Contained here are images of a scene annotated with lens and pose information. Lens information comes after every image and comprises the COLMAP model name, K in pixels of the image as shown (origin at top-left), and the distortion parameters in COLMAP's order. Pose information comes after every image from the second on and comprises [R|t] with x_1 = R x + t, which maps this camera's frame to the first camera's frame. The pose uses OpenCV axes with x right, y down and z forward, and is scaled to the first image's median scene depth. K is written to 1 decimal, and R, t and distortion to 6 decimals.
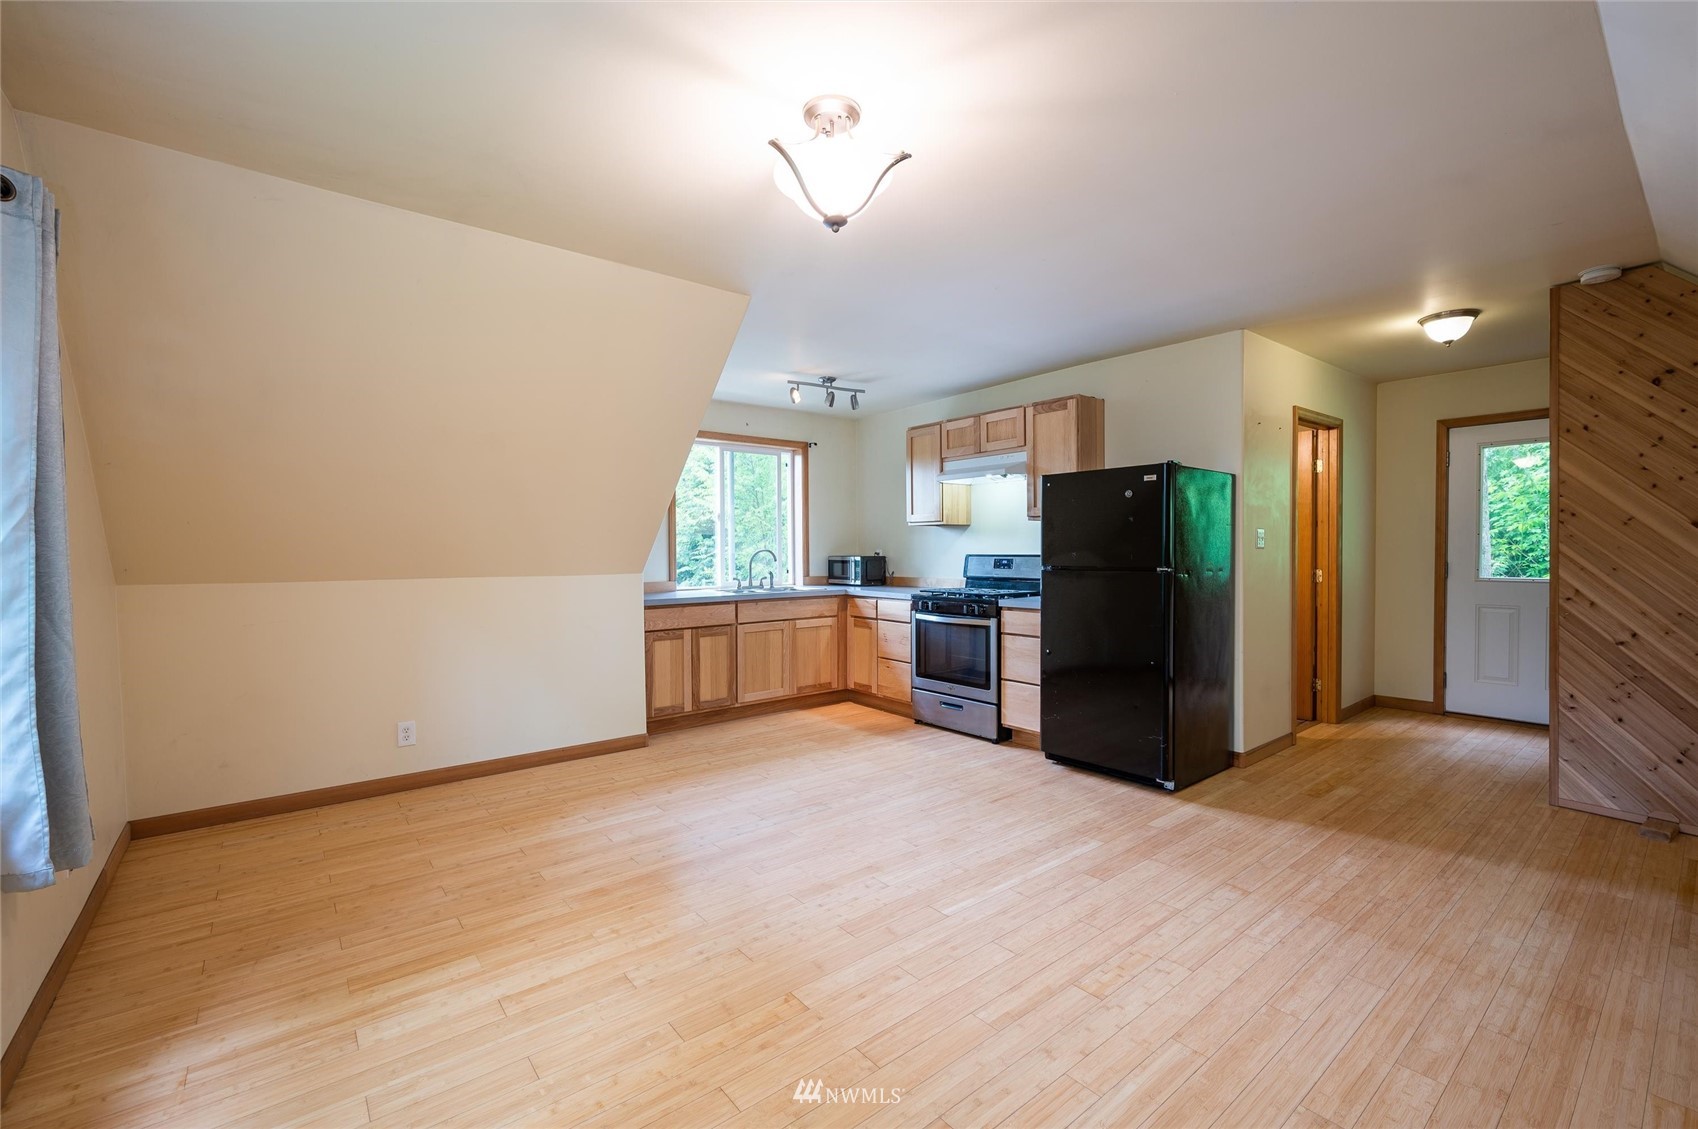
lens RADIAL K [[678.2, 0, 849.0], [0, 678.2, 564.5], [0, 0, 1]] dist [-0.001028, 0.000002]
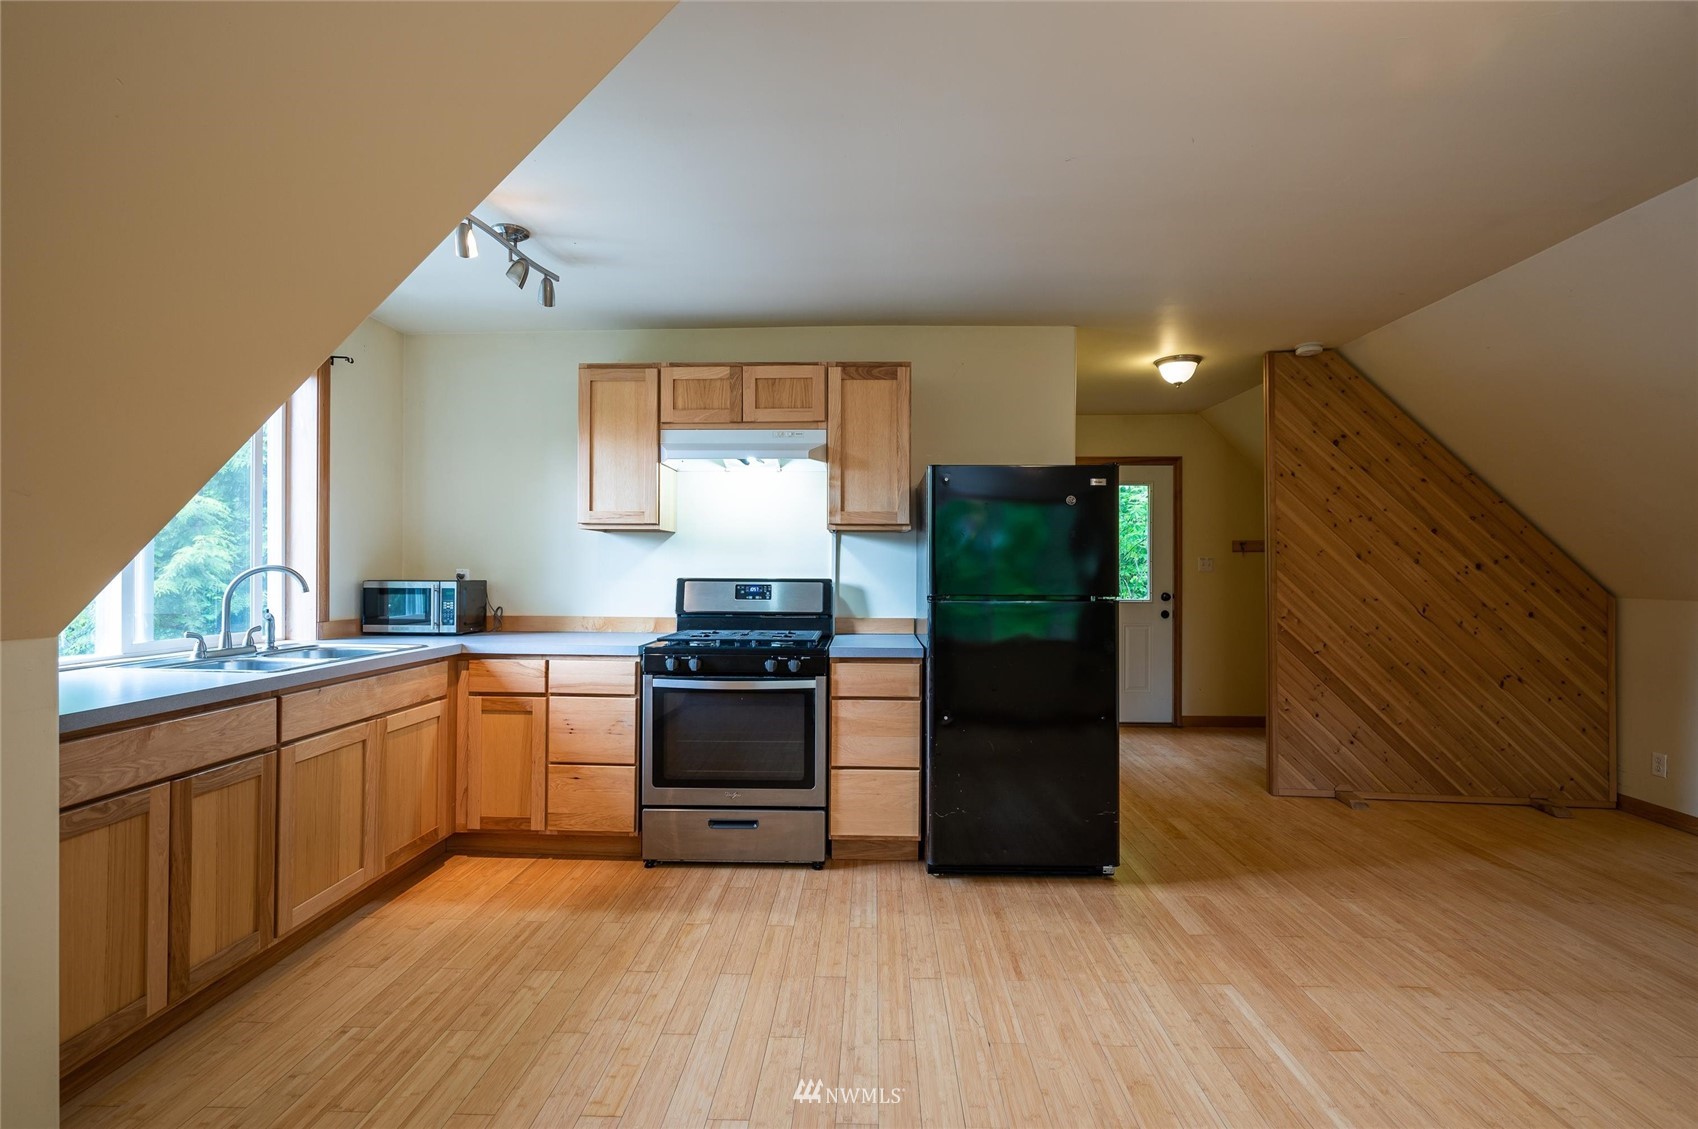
lens RADIAL K [[771.8, 0, 849.0], [0, 771.8, 564.5], [0, 0, 1]] dist [0.001134, 0.000387]
pose [[0.668972, 0.014885, 0.743139, -0.319368], [0.008073, 0.999595, -0.027289, -0.007686], [-0.743244, 0.024255, 0.668581, 0.474681]]
